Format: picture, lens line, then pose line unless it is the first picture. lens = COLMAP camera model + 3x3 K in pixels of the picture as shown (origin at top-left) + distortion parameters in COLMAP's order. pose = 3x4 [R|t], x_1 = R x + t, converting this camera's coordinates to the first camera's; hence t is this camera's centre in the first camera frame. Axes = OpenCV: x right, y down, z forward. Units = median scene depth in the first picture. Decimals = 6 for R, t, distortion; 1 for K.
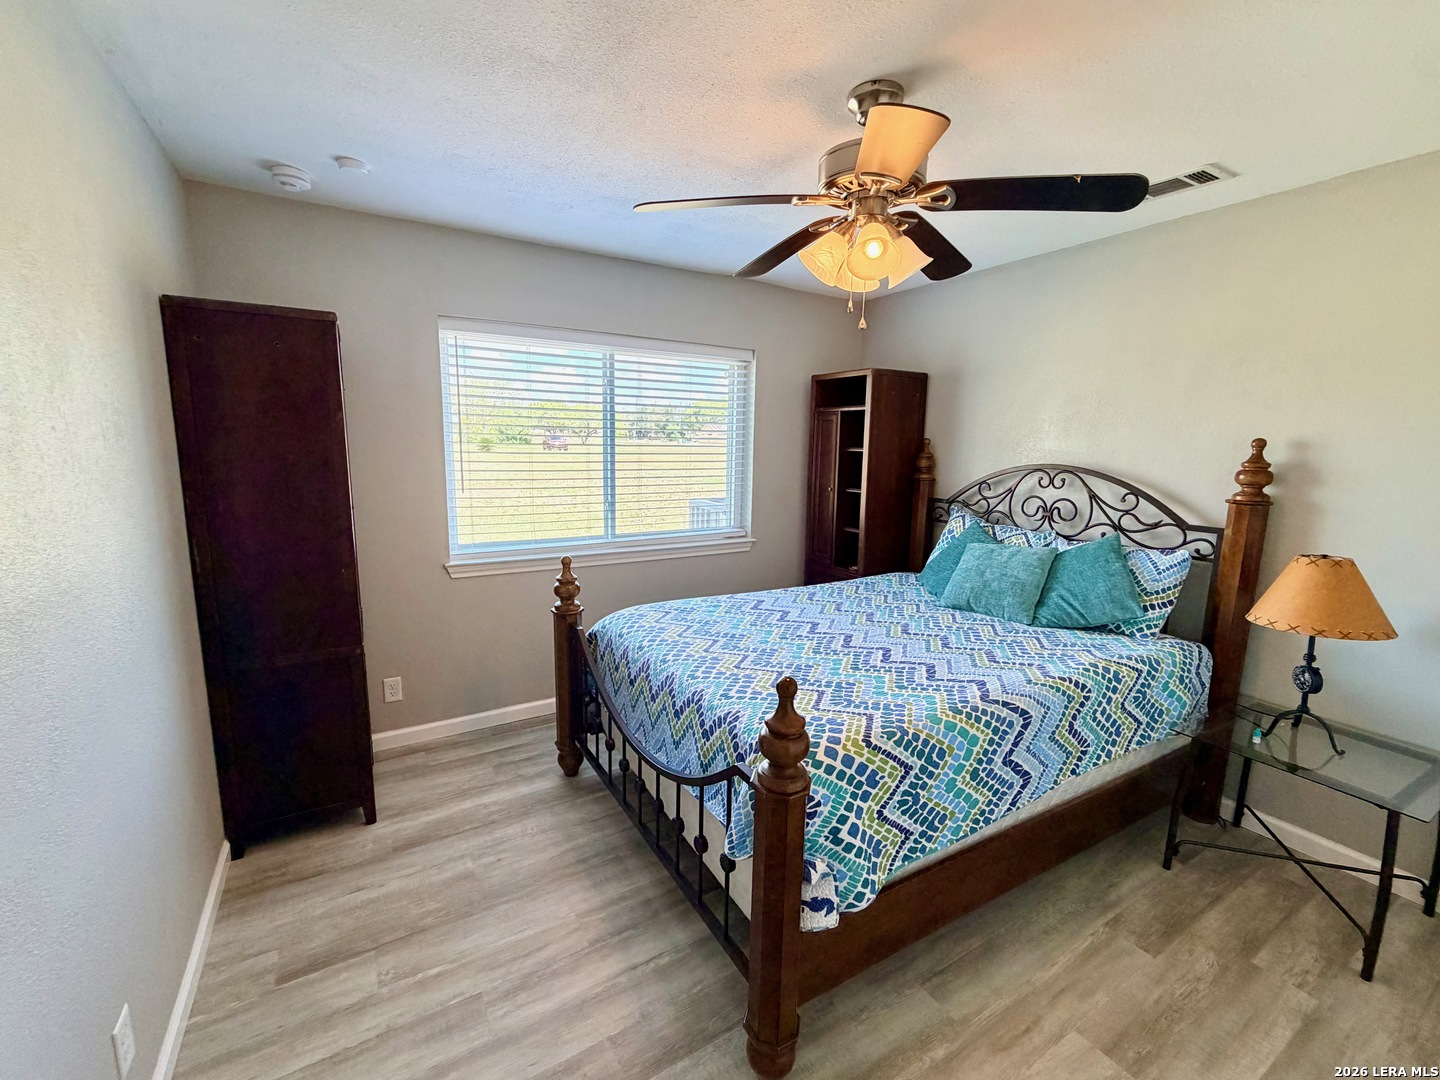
lens RADIAL K [[600.8, 0, 721.7], [0, 600.8, 538.7], [0, 0, 1]] dist [-0.004374, -0.000218]
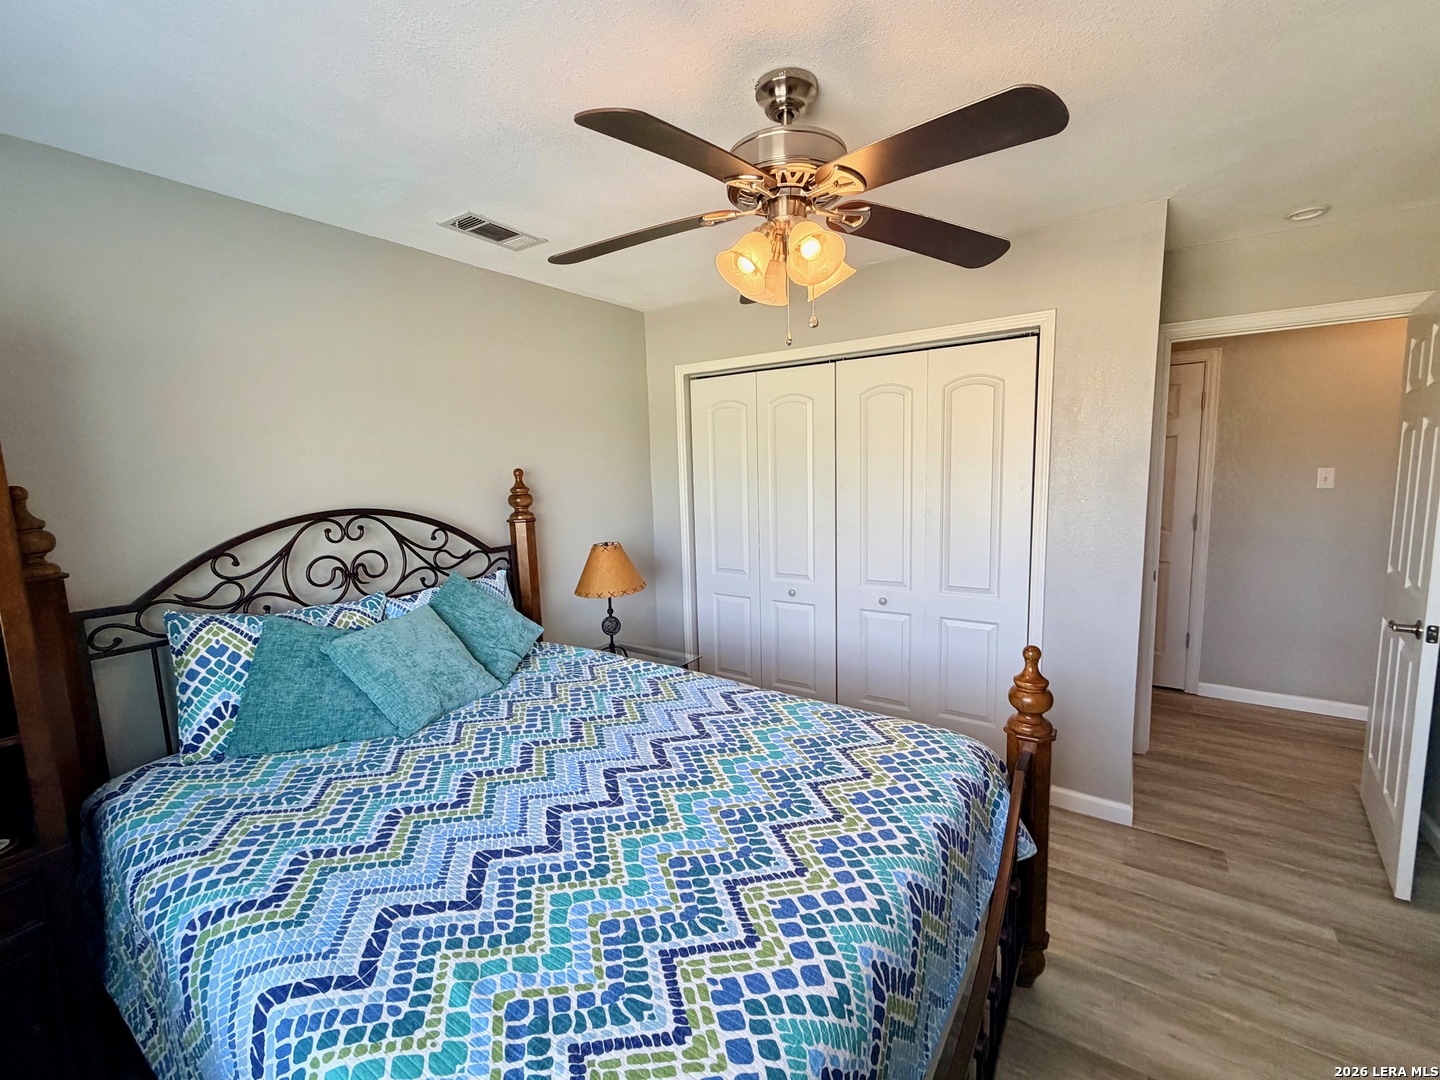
lens RADIAL K [[600.8, 0, 721.8], [0, 600.8, 537.9], [0, 0, 1]] dist [-0.004374, -0.000218]
pose [[-0.428348, -0.108194, 0.897113, -0.357857], [0.170060, 0.965413, 0.197630, -0.174169], [-0.887467, 0.237218, -0.395133, 0.982361]]
